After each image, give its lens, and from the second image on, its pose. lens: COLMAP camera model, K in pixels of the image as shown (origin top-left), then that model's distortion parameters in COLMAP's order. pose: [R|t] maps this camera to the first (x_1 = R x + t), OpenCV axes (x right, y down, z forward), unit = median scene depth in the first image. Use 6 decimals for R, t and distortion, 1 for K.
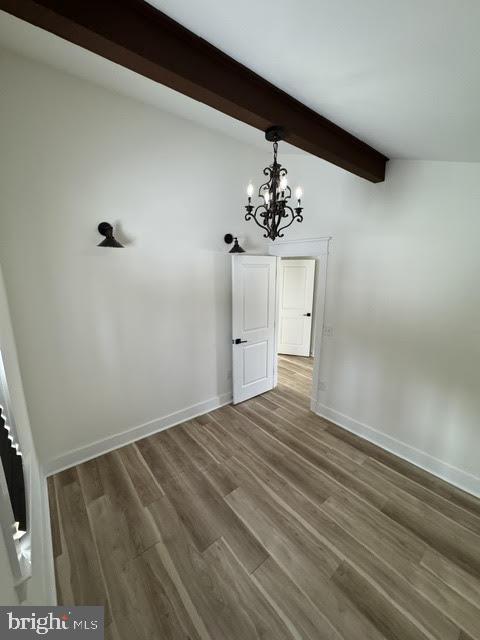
lens RADIAL K [[252.7, 0, 238.2], [0, 252.7, 319.1], [0, 0, 1]] dist [-0.003192, -0.000074]
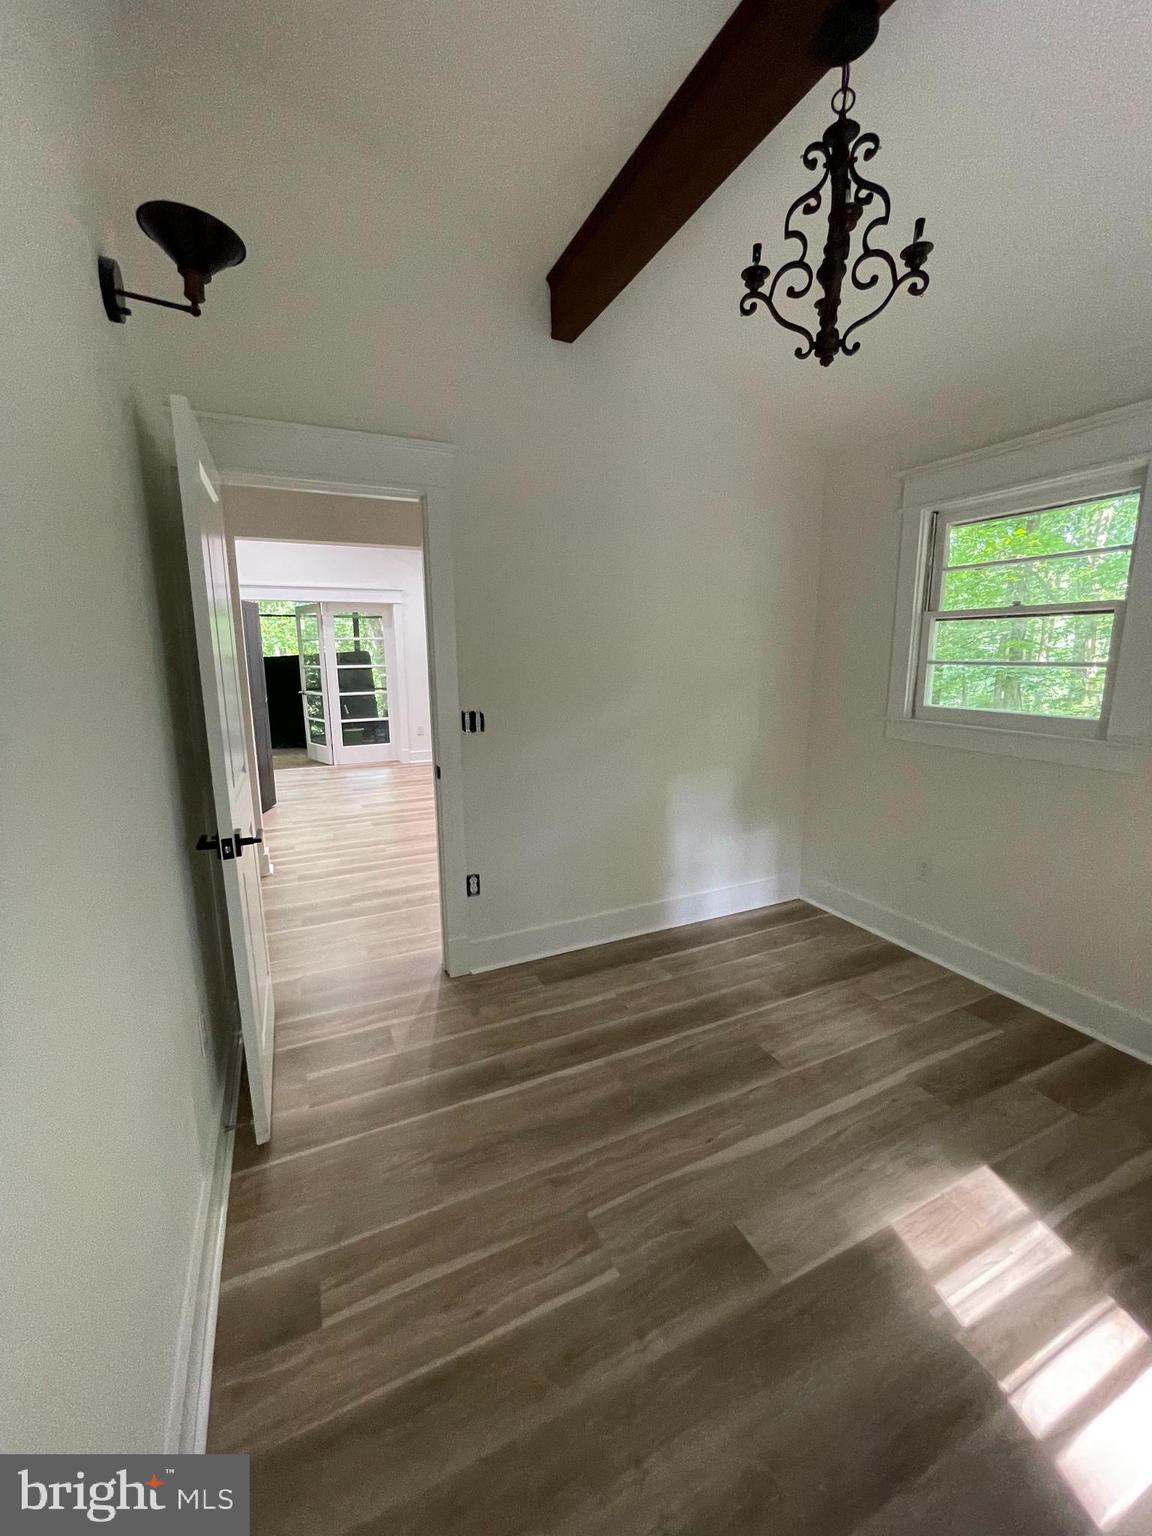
lens RADIAL K [[617.5, 0, 573.9], [0, 617.5, 769.2], [0, 0, 1]] dist [-0.002045, -0.000643]
pose [[0.235397, -0.186984, 0.953743, -0.555443], [0.204499, 0.968879, 0.139478, 0.017489], [-0.950141, 0.162207, 0.266309, 0.805377]]
